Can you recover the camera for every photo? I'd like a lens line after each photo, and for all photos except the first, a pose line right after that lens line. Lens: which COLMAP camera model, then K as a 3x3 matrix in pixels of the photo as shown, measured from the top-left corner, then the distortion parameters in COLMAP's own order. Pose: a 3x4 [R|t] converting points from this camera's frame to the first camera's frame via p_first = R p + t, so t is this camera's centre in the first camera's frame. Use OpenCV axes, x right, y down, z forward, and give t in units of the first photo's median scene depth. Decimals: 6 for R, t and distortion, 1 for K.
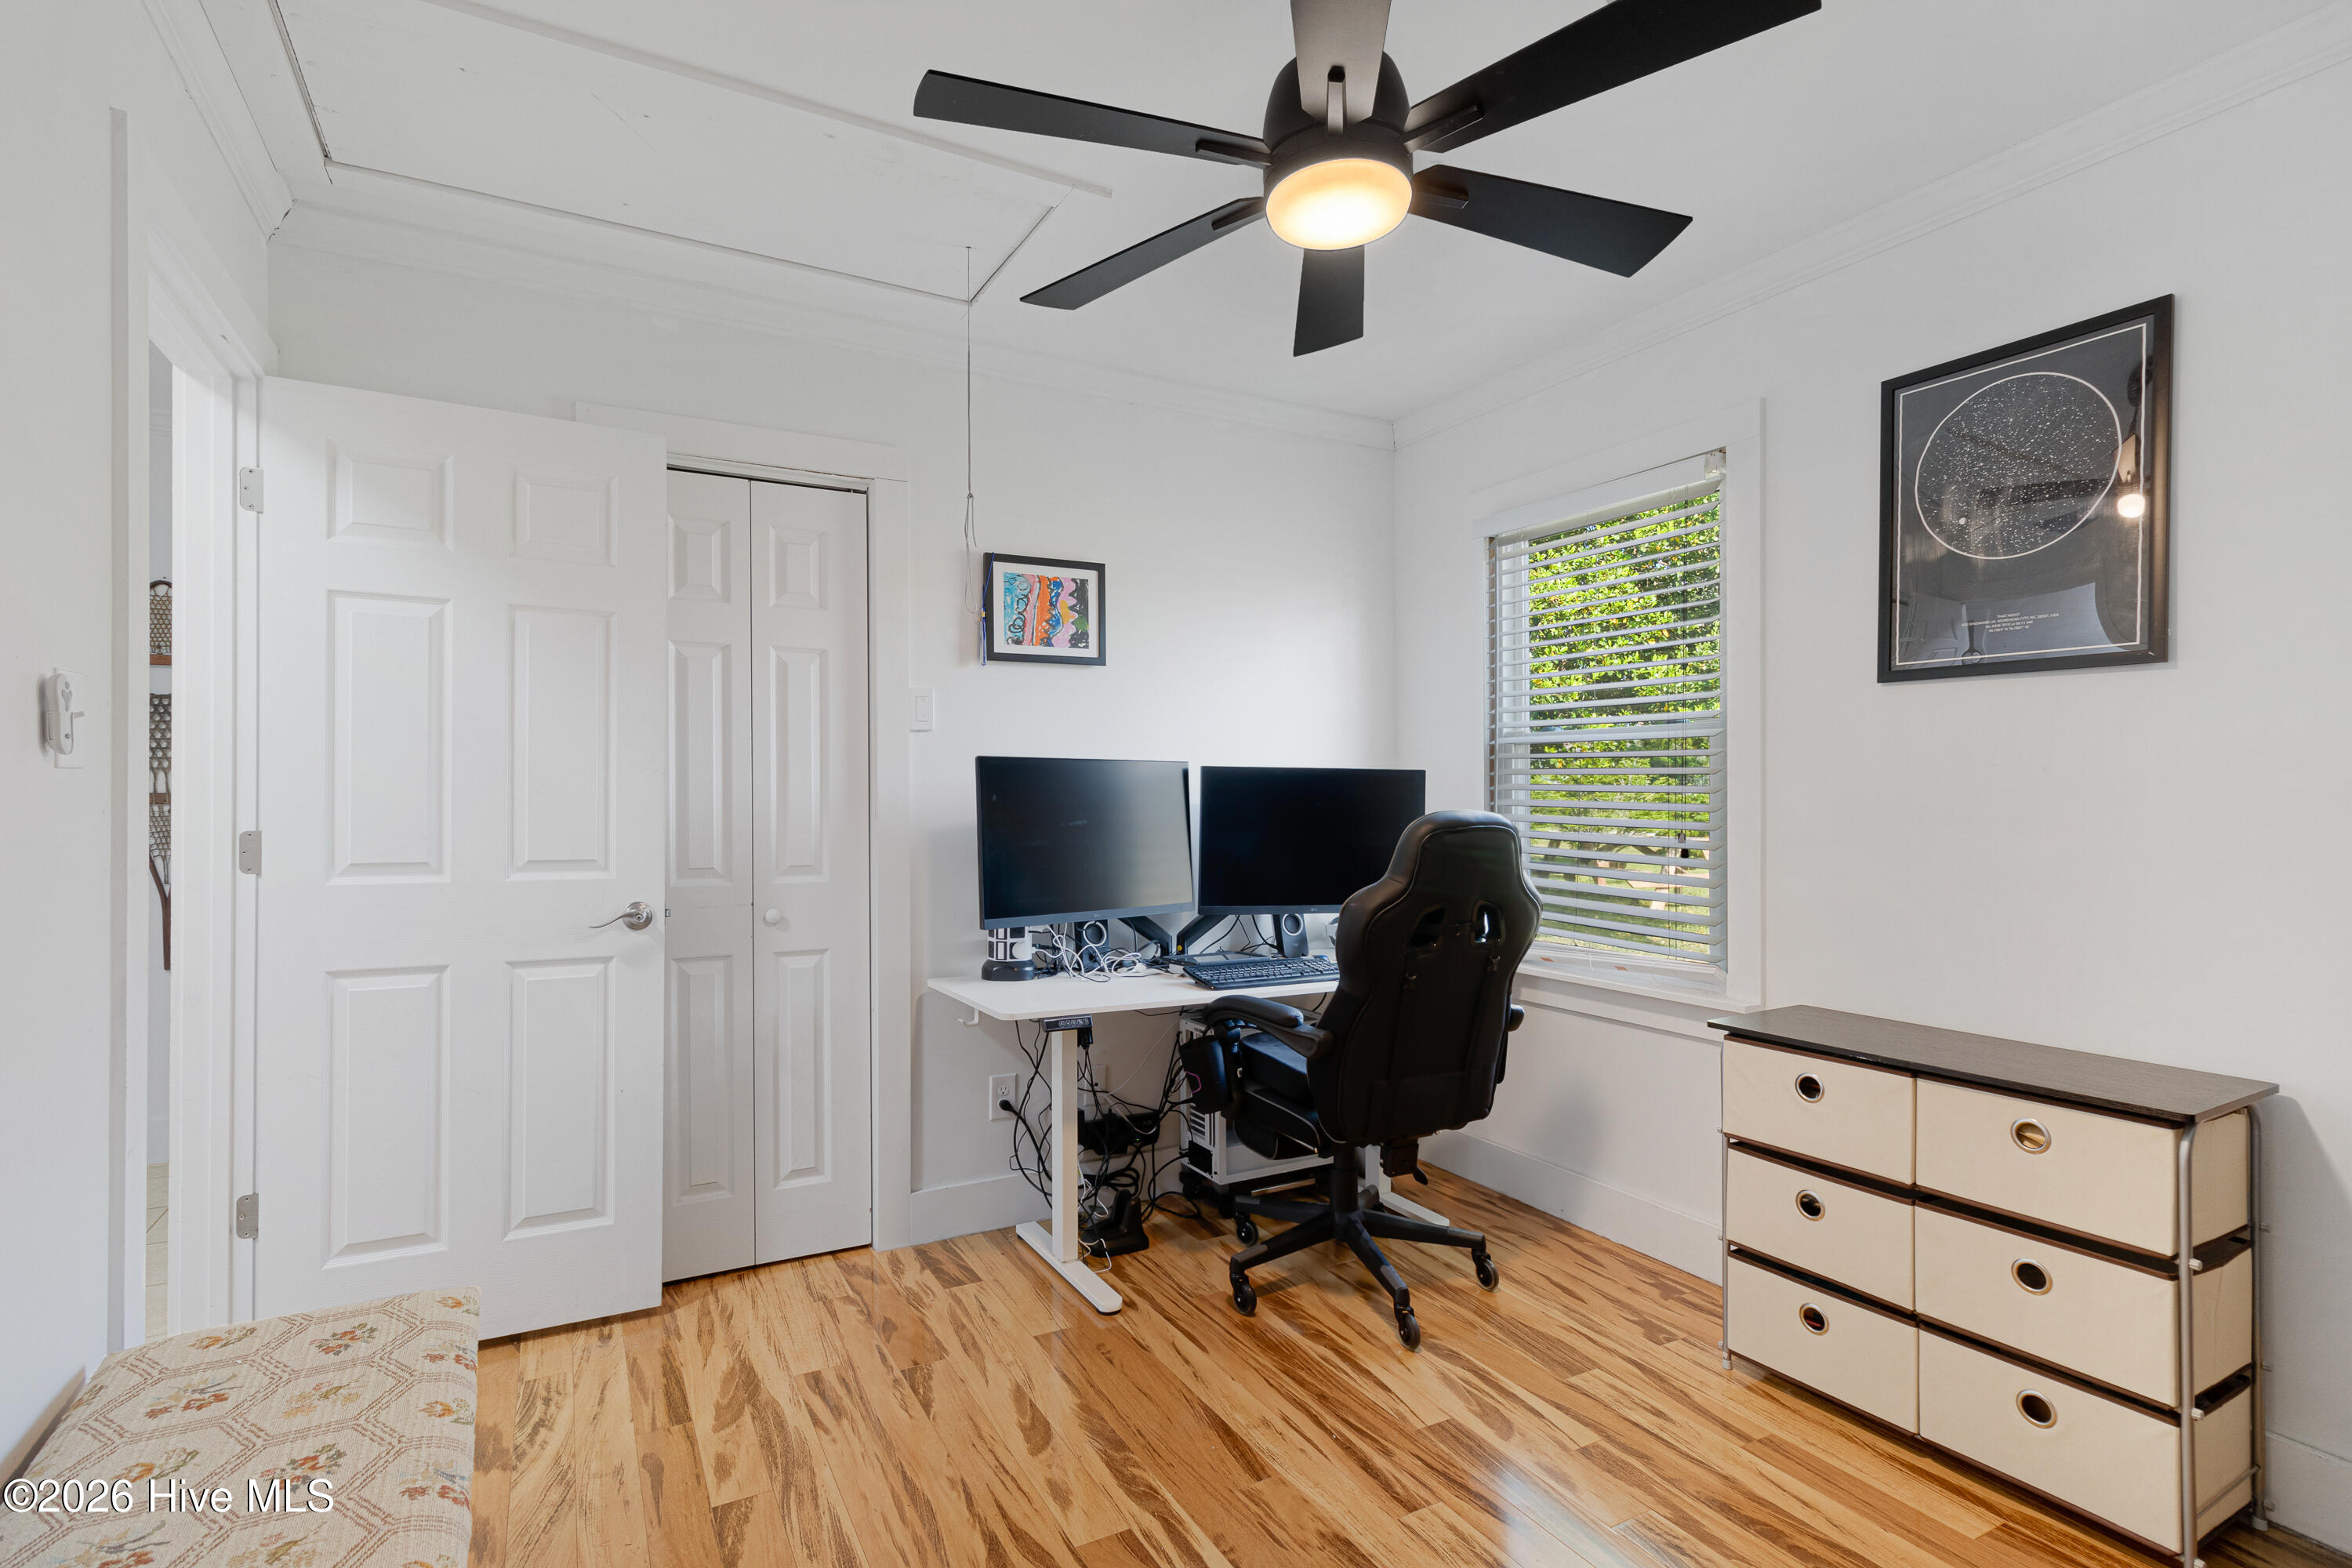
lens RADIAL K [[1113.7, 0, 1176.0], [0, 1113.7, 784.0], [0, 0, 1]] dist [0.000112, -0.000080]
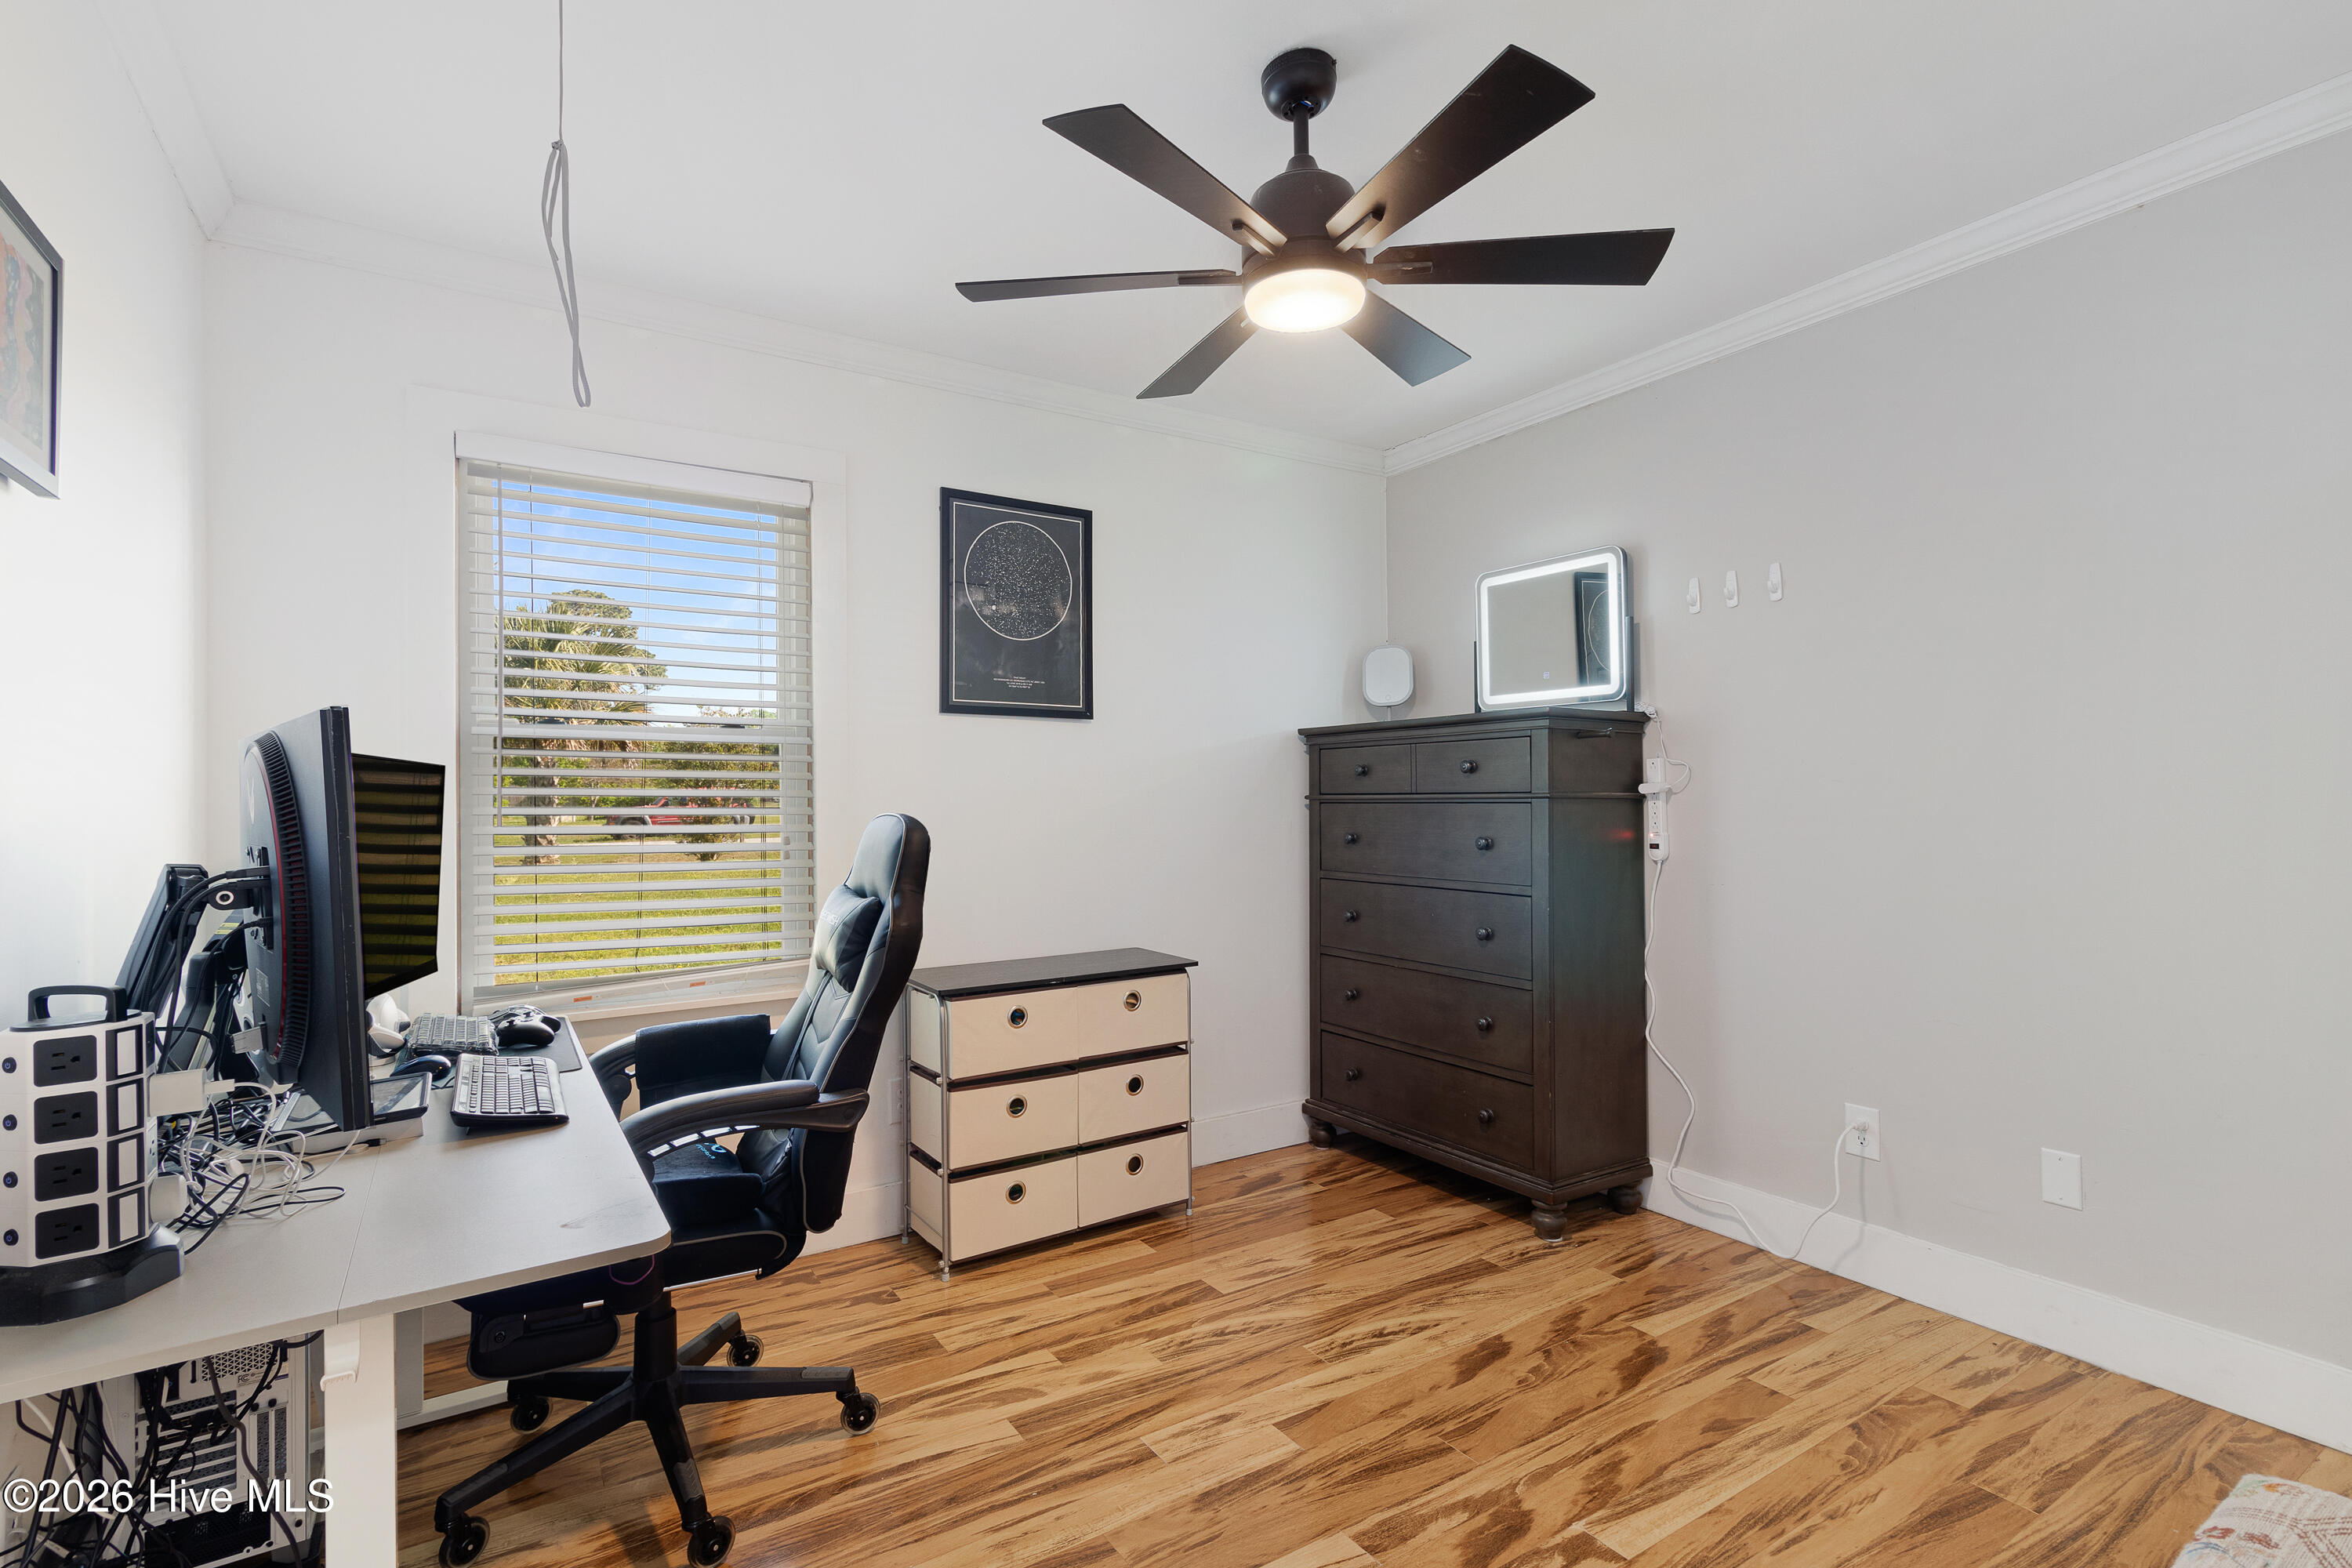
lens RADIAL K [[1100.0, 0, 1150.3], [0, 1100.0, 756.0], [0, 0, 1]] dist [0.002576, 0.000578]
pose [[-0.058655, 0.032000, 0.997765, -0.777766], [-0.001762, 0.999481, -0.032159, 0.003009], [-0.998277, -0.003645, -0.058568, 0.939287]]
